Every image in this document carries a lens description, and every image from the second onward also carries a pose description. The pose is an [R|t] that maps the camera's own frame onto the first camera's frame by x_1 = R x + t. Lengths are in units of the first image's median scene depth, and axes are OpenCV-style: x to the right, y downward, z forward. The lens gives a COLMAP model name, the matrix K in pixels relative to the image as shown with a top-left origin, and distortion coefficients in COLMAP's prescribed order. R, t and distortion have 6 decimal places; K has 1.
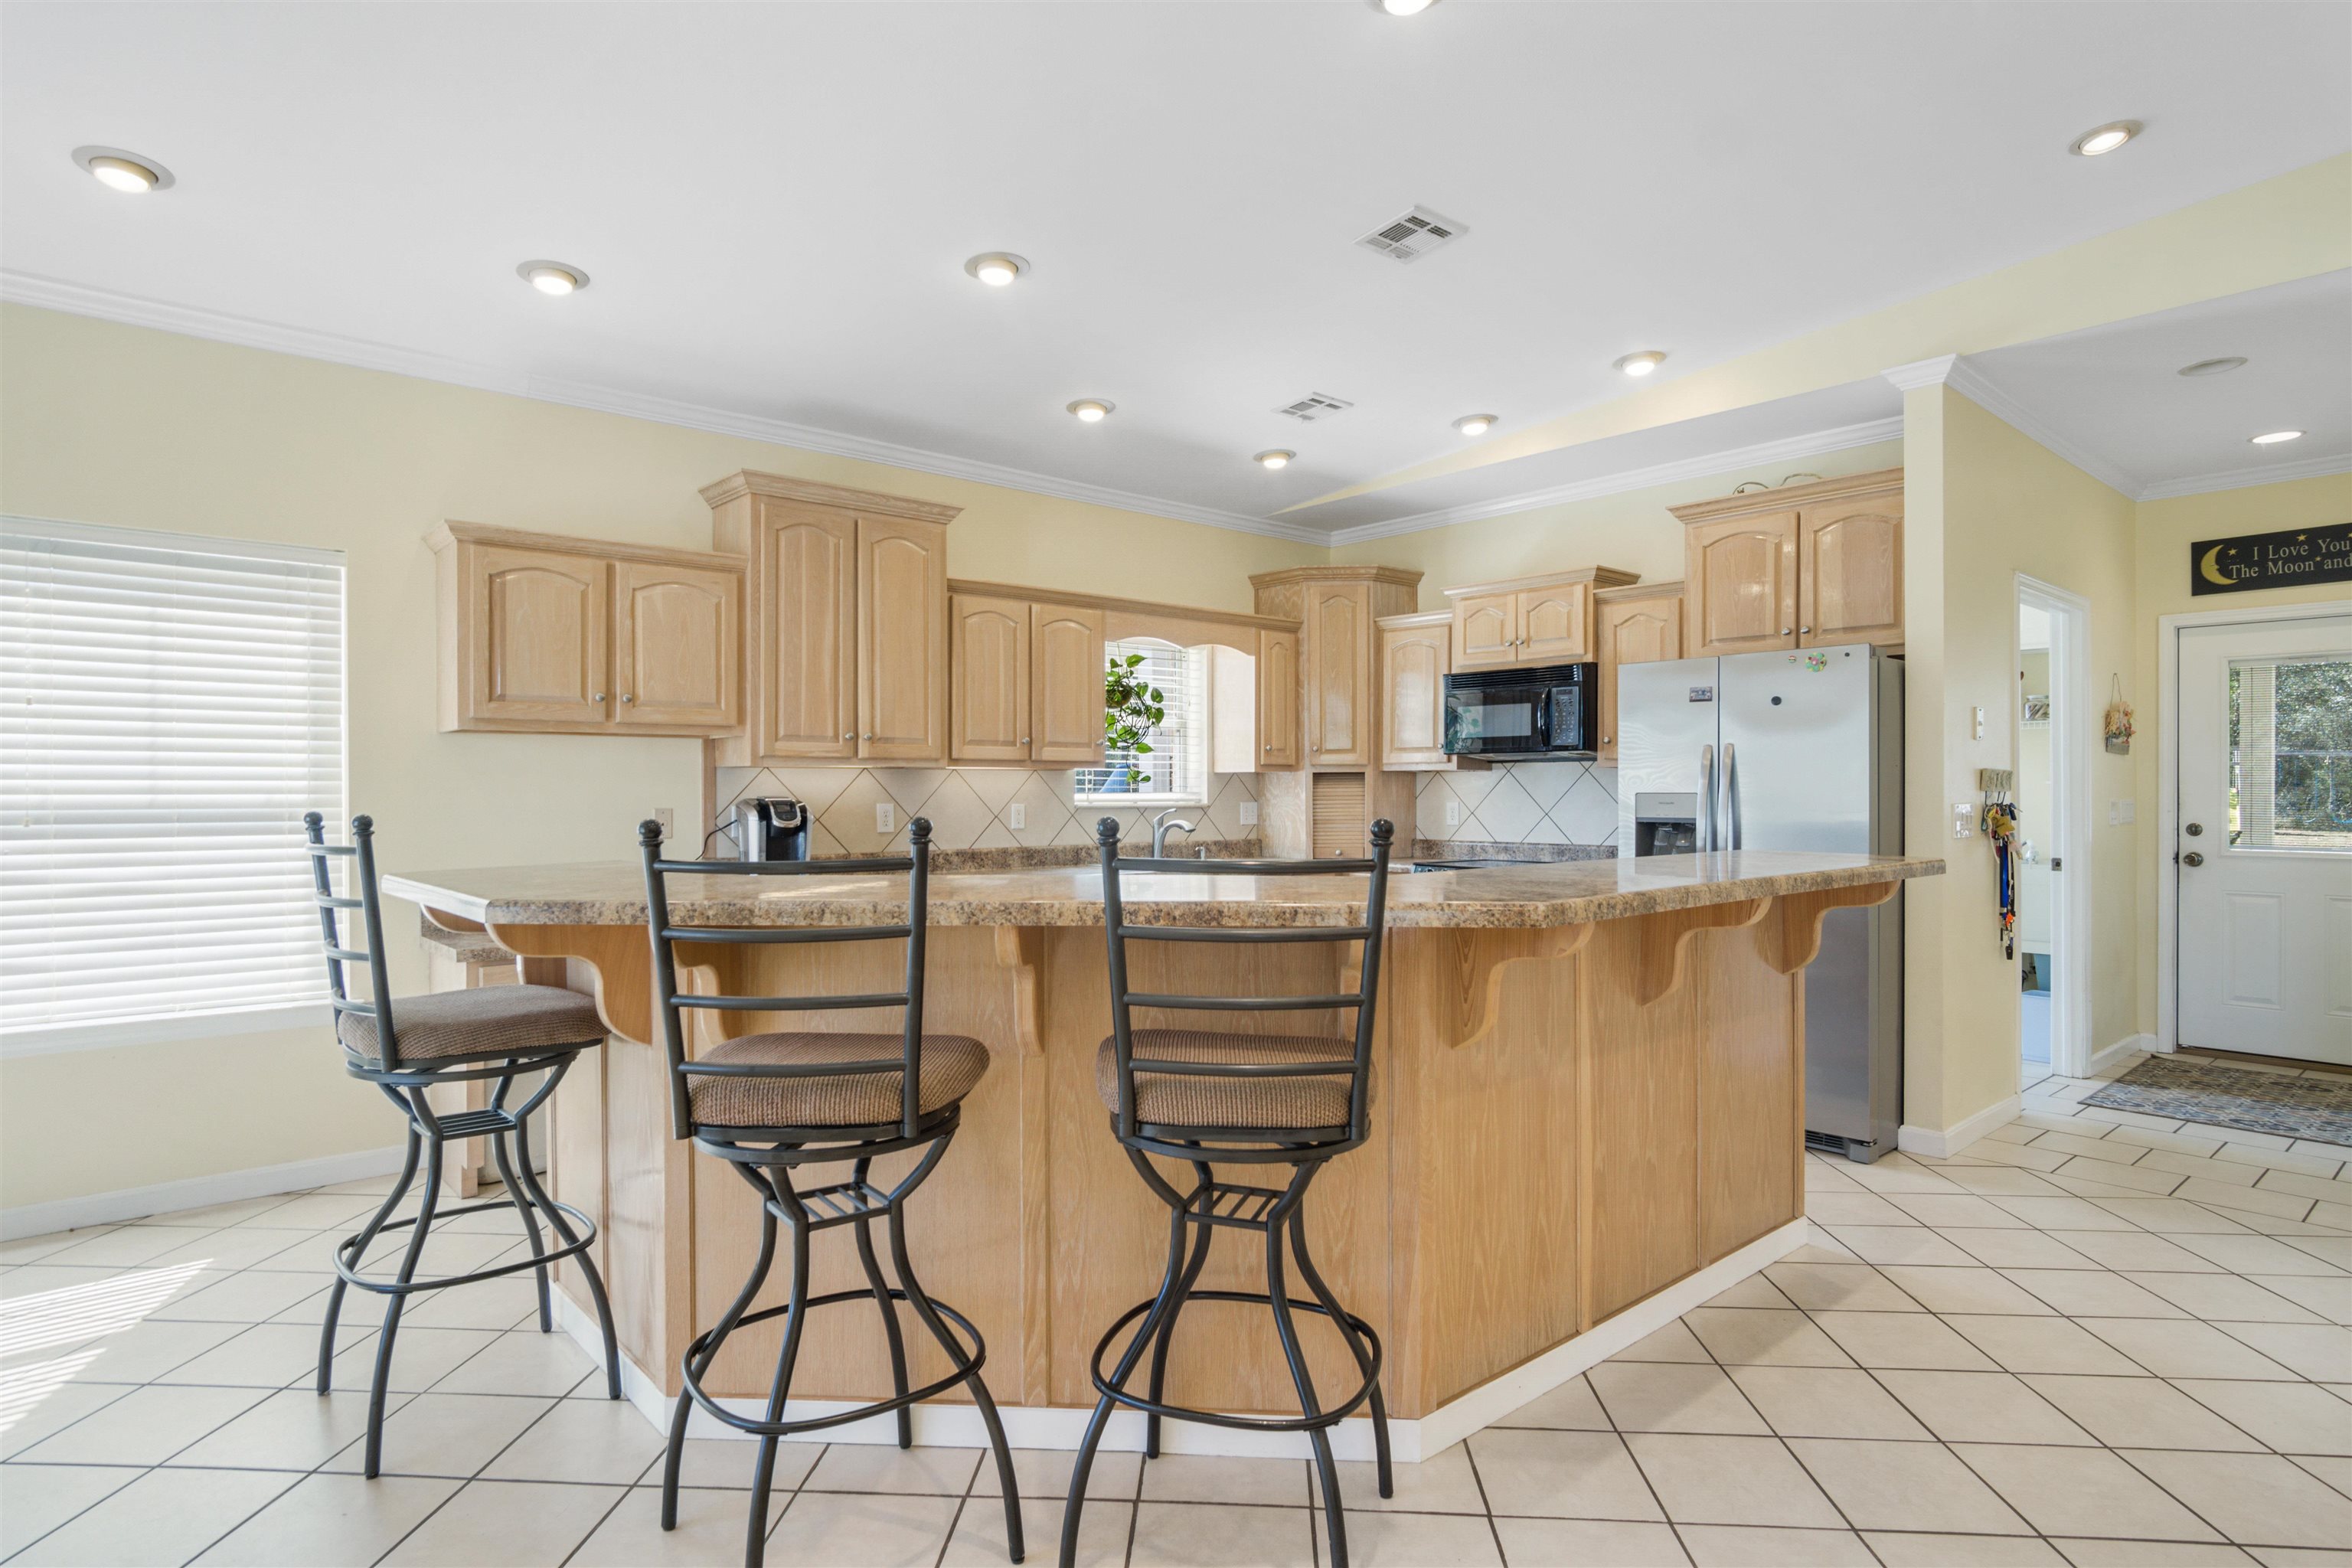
lens RADIAL K [[1262.6, 0, 1172.6], [0, 1262.6, 786.1], [0, 0, 1]] dist [-0.001859, 0.004180]
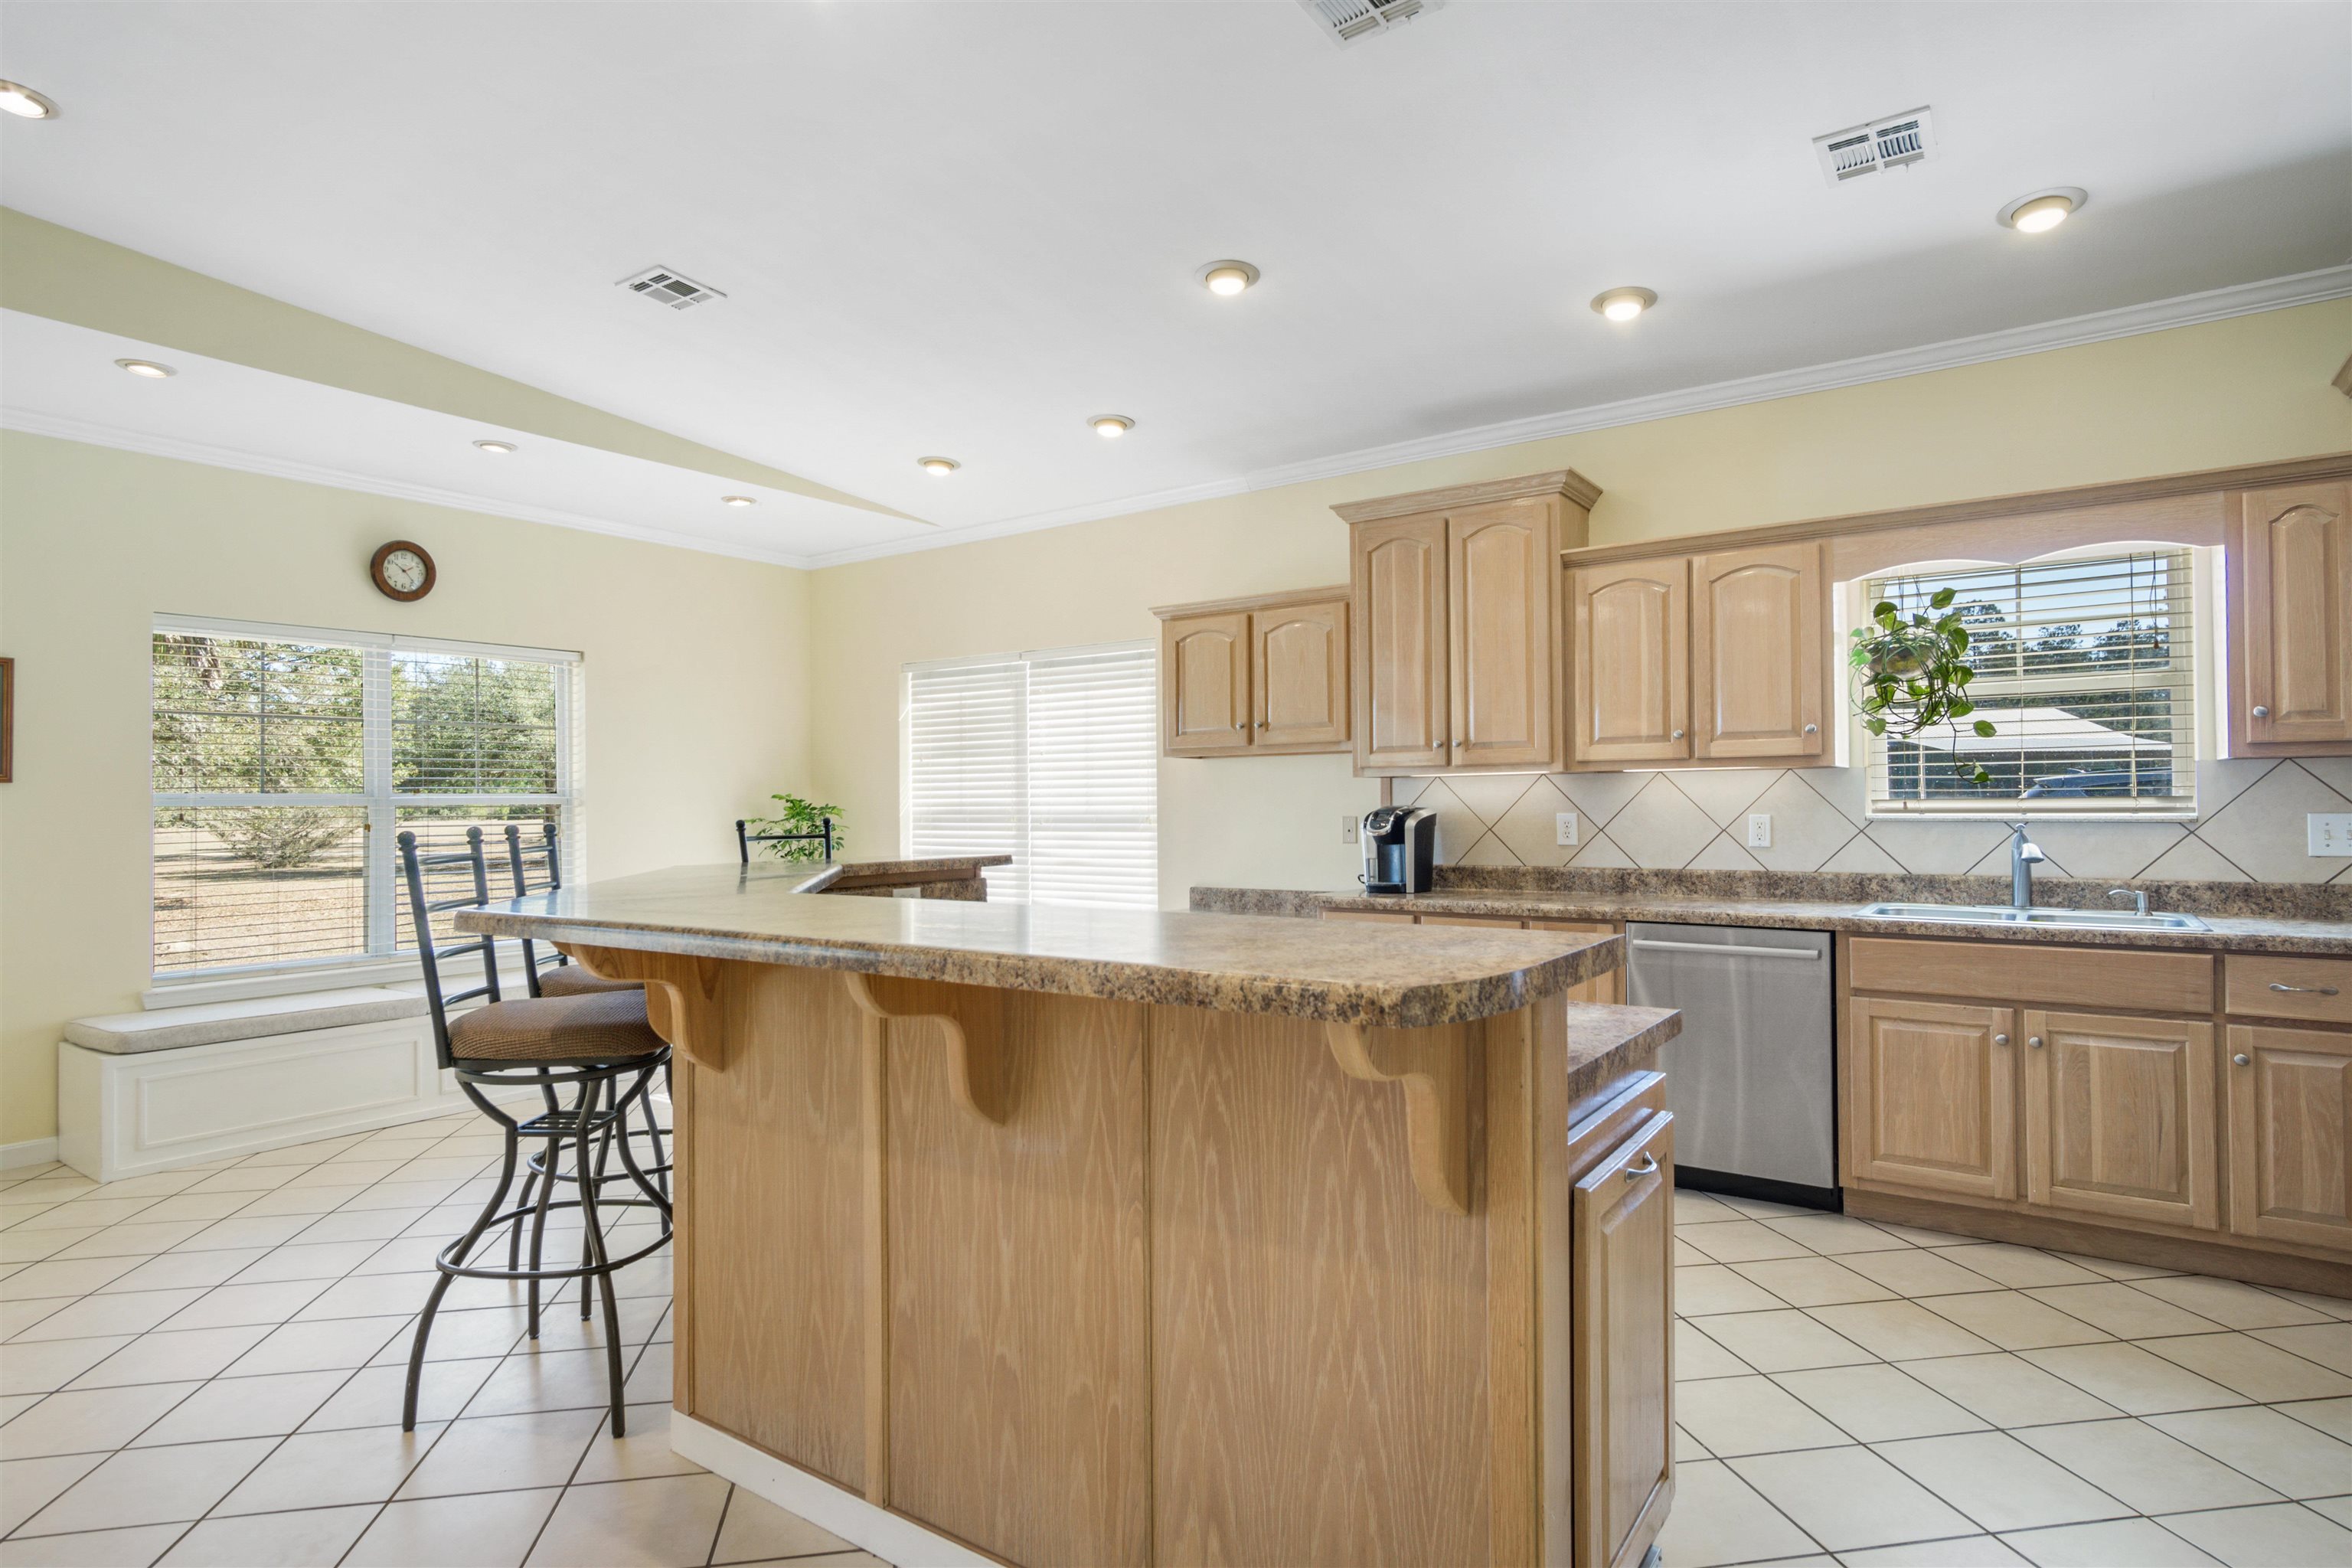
lens RADIAL K [[1262.6, 0, 1169.8], [0, 1262.6, 781.8], [0, 0, 1]] dist [-0.001859, 0.004180]
pose [[0.227946, -0.016854, -0.973528, 0.670610], [0.013155, 0.999812, -0.014229, 0.001184], [0.973585, -0.009564, 0.228125, 0.594860]]
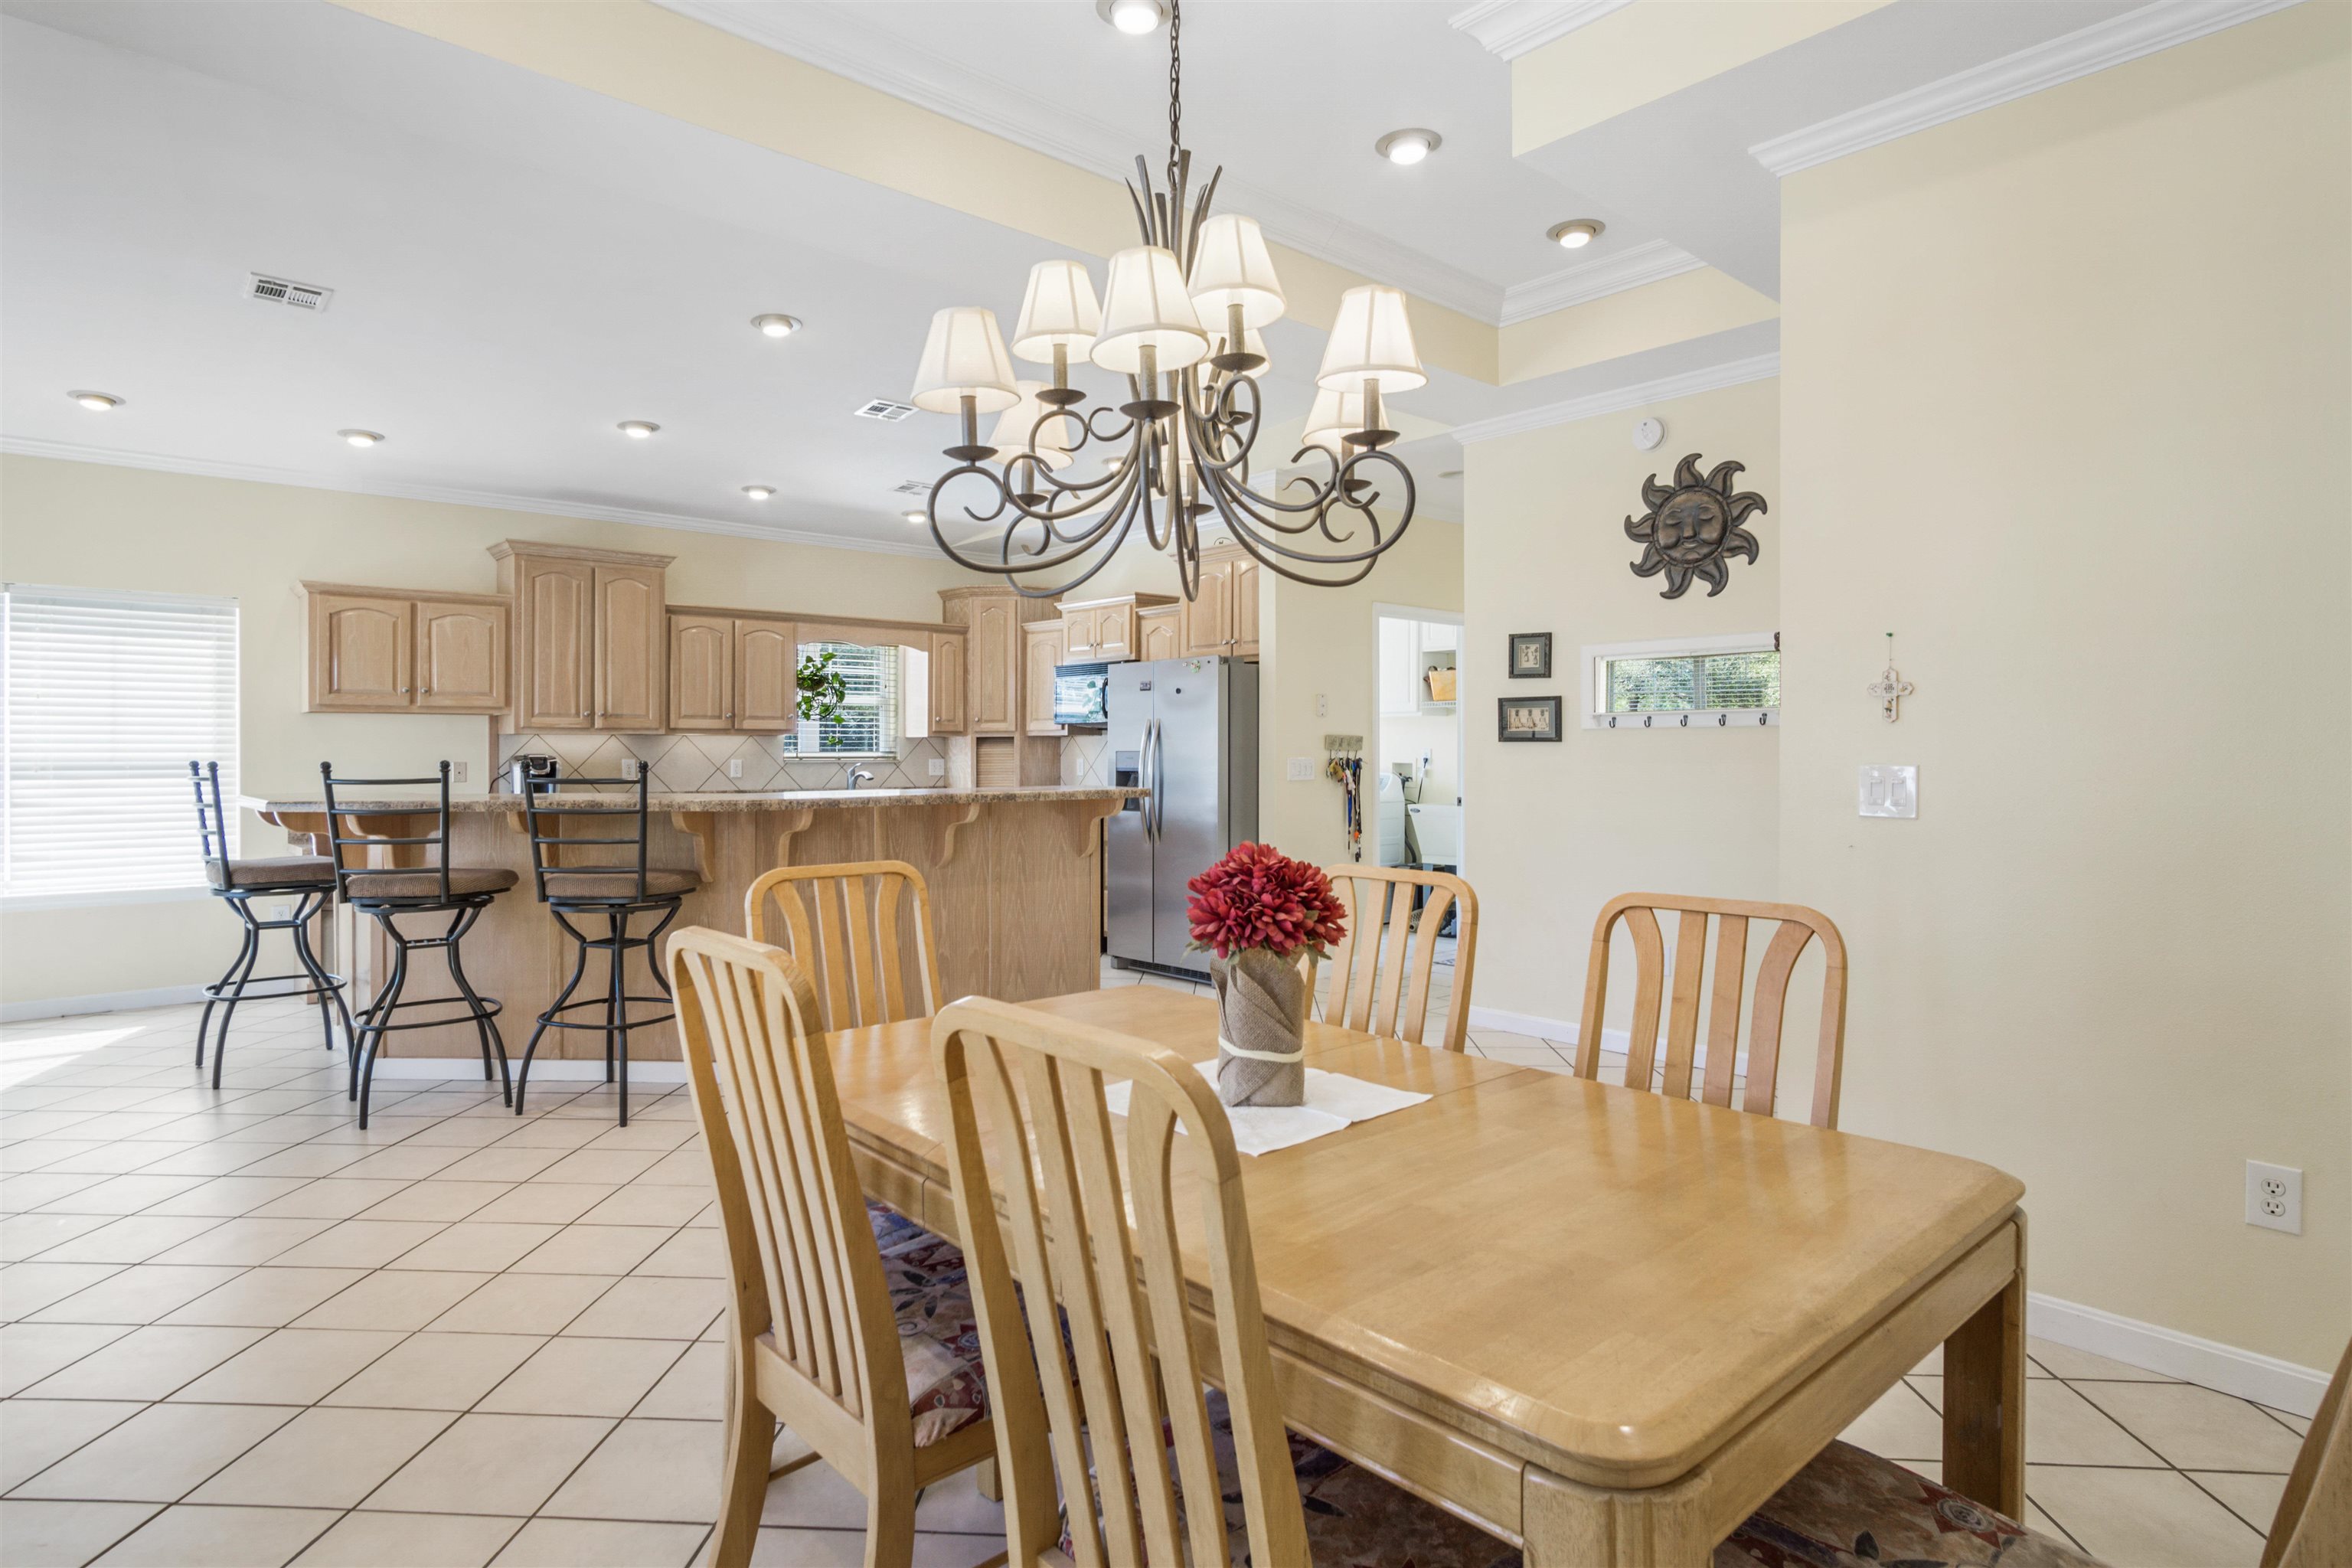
lens RADIAL K [[1262.6, 0, 1167.7], [0, 1262.6, 747.9], [0, 0, 1]] dist [-0.001859, 0.004180]
pose [[0.999998, -0.000490, 0.002077, 0.442908], [0.000490, 1.000000, 0.000192, 0.001306], [-0.002077, -0.000191, 0.999998, -0.513048]]
